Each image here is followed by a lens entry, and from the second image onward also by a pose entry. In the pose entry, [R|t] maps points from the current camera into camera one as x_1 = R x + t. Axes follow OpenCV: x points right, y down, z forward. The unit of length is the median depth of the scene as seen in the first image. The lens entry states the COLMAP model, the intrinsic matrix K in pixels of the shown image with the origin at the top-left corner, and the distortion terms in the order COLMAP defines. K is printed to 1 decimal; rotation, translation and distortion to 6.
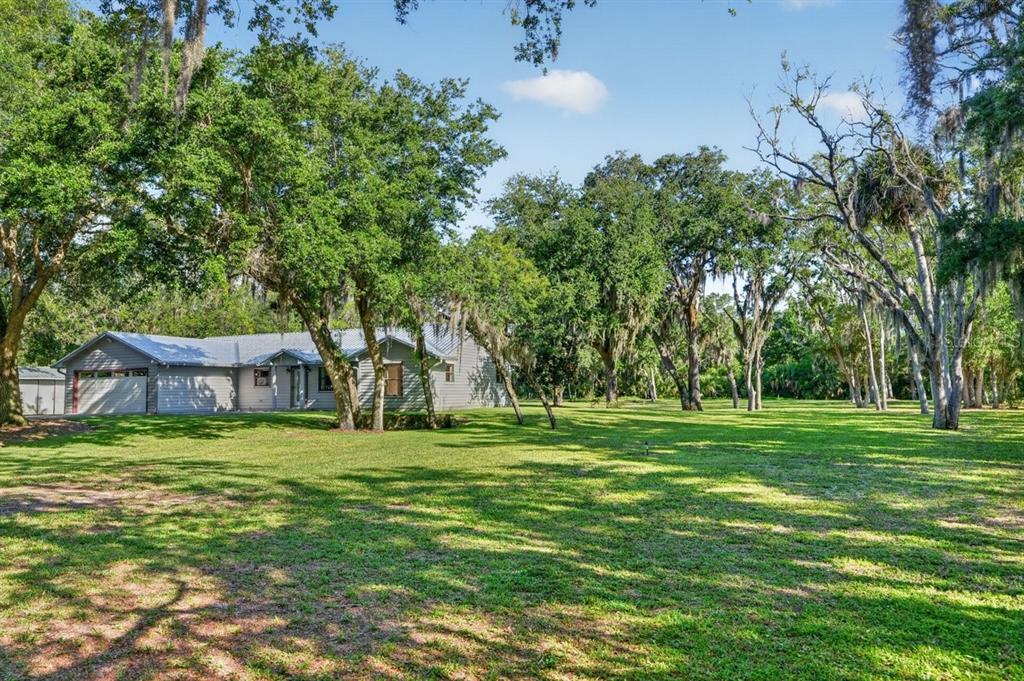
lens RADIAL K [[982.7, 0, 512.4], [0, 982.7, 341.7], [0, 0, 1]] dist [-0.024412, 0.000000]
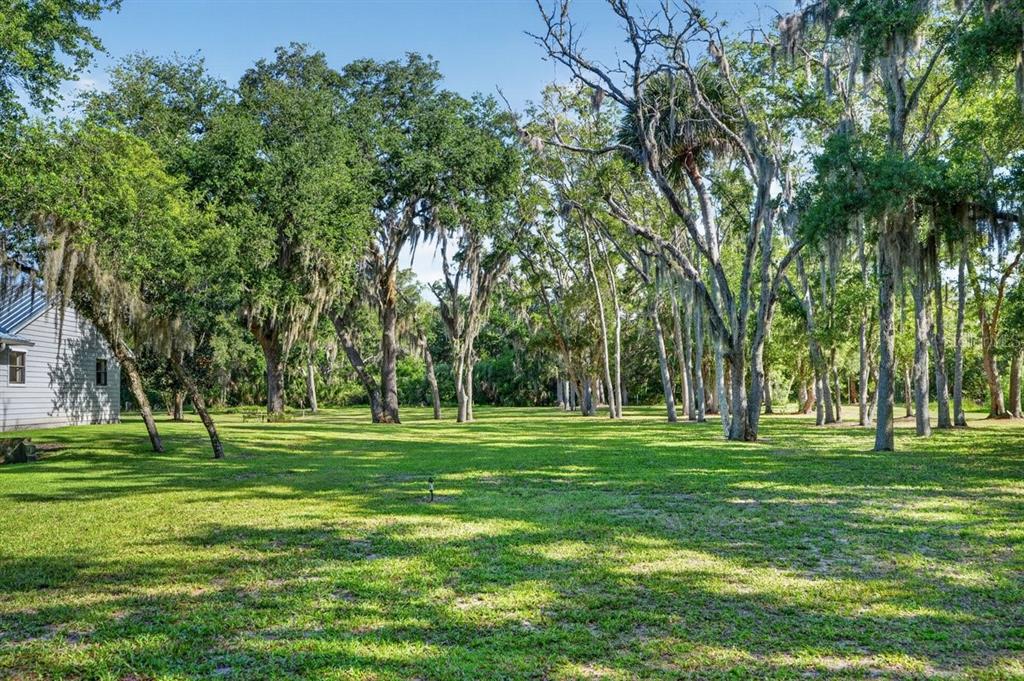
lens RADIAL K [[982.7, 0, 511.7], [0, 982.7, 340.8], [0, 0, 1]] dist [-0.024412, 0.000000]
pose [[0.887993, 0.017965, 0.459506, -0.067036], [-0.012266, 0.999806, -0.015385, 0.020640], [-0.459694, 0.008025, 0.888041, 0.333664]]
